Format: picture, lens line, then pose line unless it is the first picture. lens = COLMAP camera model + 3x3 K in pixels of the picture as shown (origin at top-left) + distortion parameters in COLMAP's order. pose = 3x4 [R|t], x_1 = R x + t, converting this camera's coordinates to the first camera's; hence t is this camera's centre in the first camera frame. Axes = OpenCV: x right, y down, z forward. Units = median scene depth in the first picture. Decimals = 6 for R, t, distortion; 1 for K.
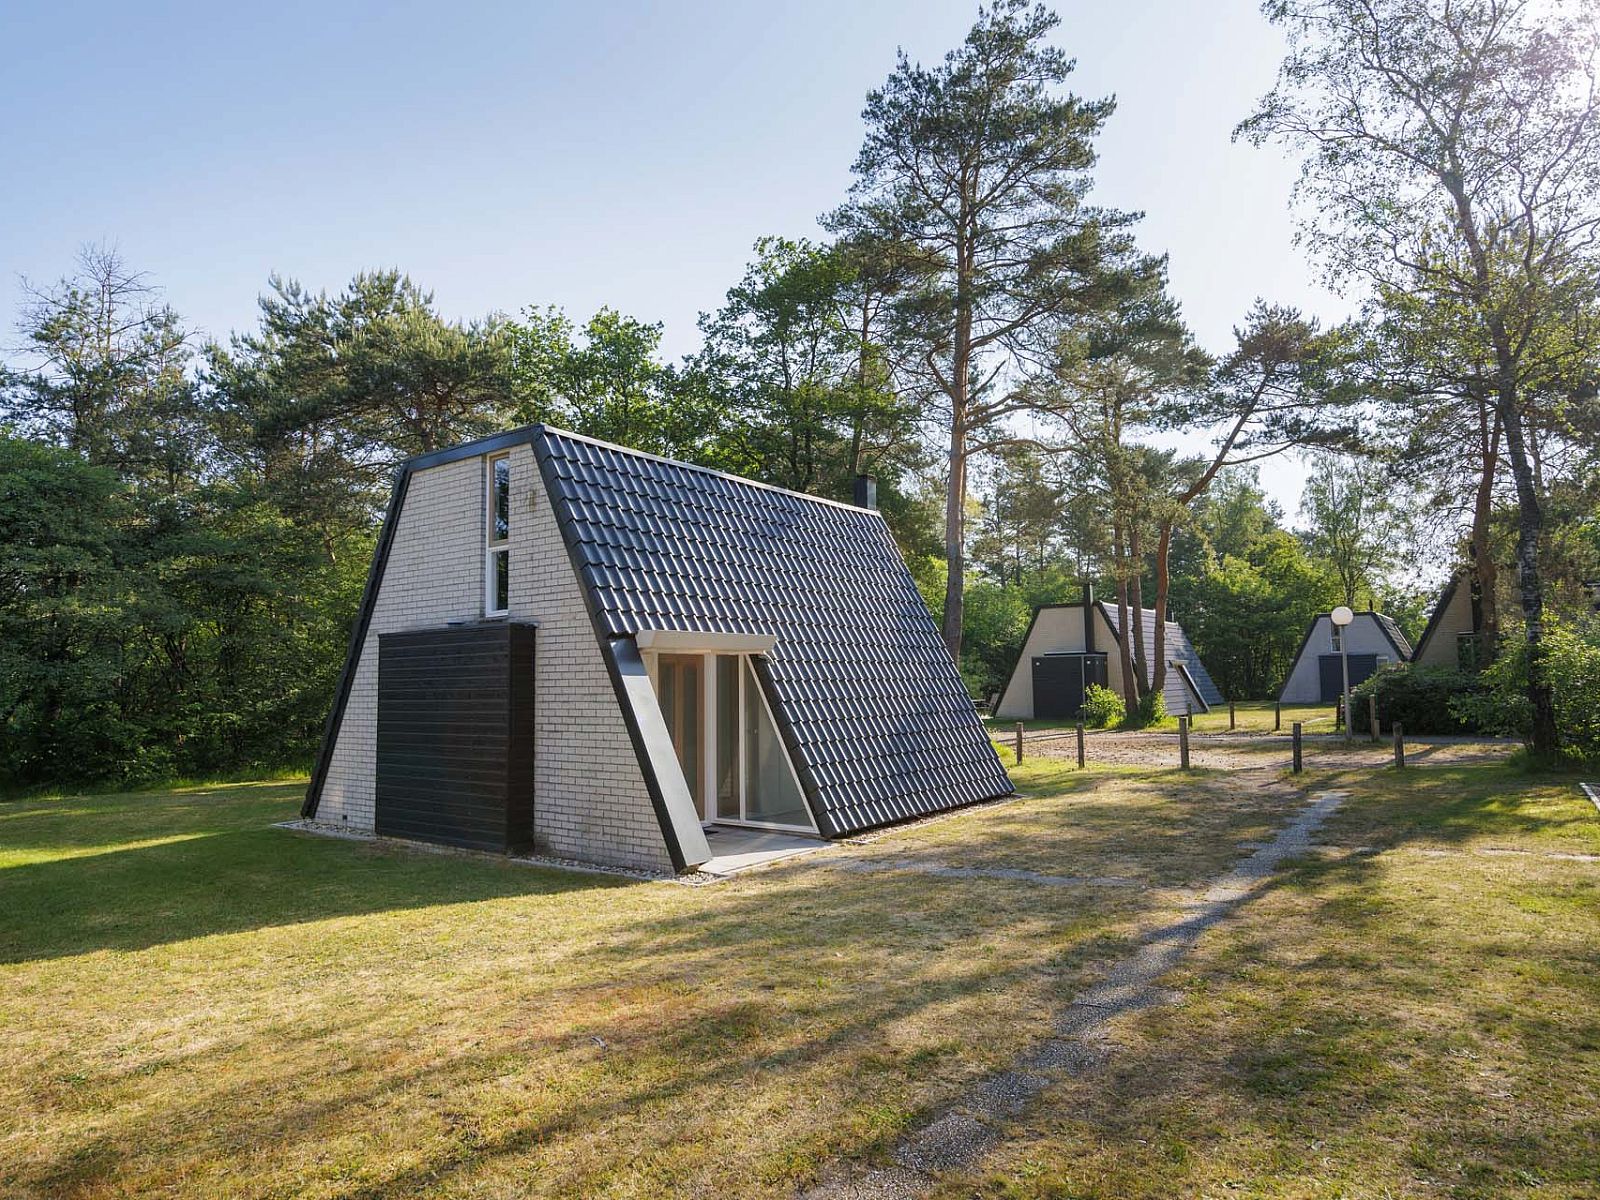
lens RADIAL K [[977.6, 0, 800.0], [0, 977.6, 600.0], [0, 0, 1]] dist [0.000360, 0.001034]
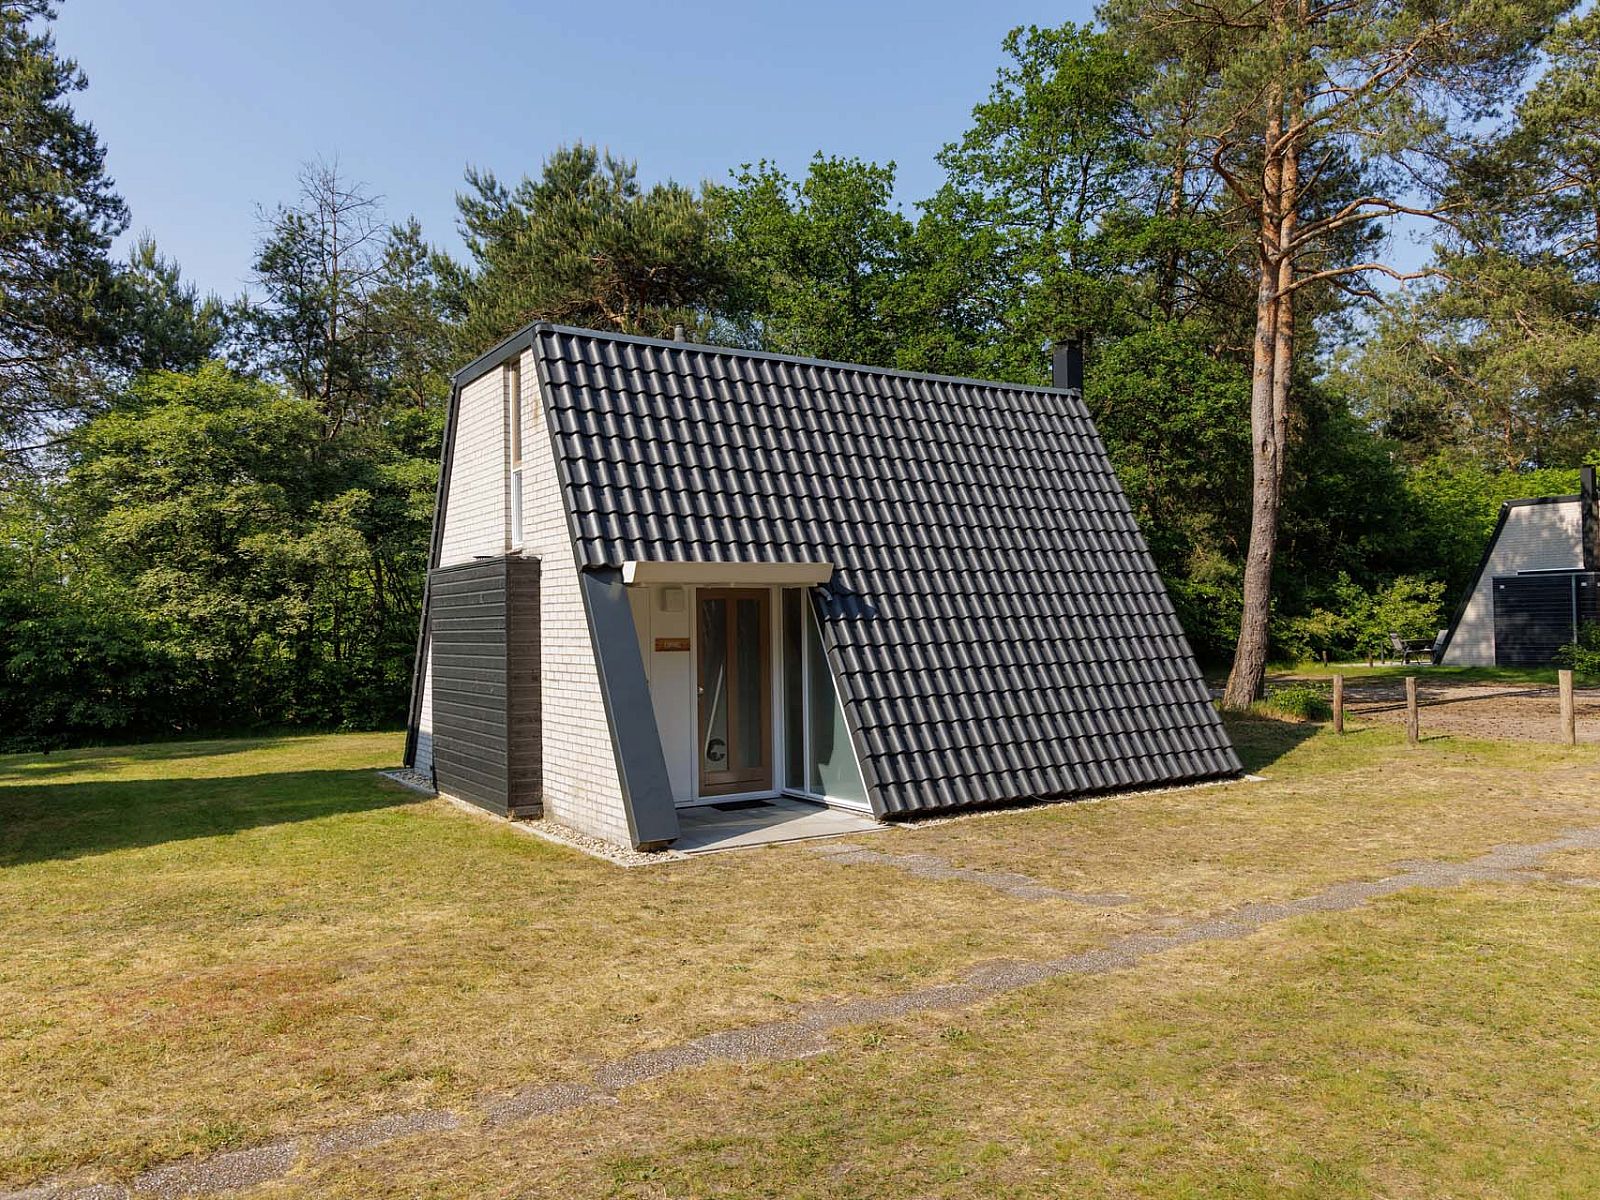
lens RADIAL K [[1216.8, 0, 800.0], [0, 1216.8, 600.0], [0, 0, 1]] dist [-0.006764, -0.006596]
pose [[0.935611, -0.009114, -0.352916, 0.137517], [0.034864, 0.997165, 0.066675, -0.000430], [0.351307, -0.074686, 0.933276, 0.031588]]
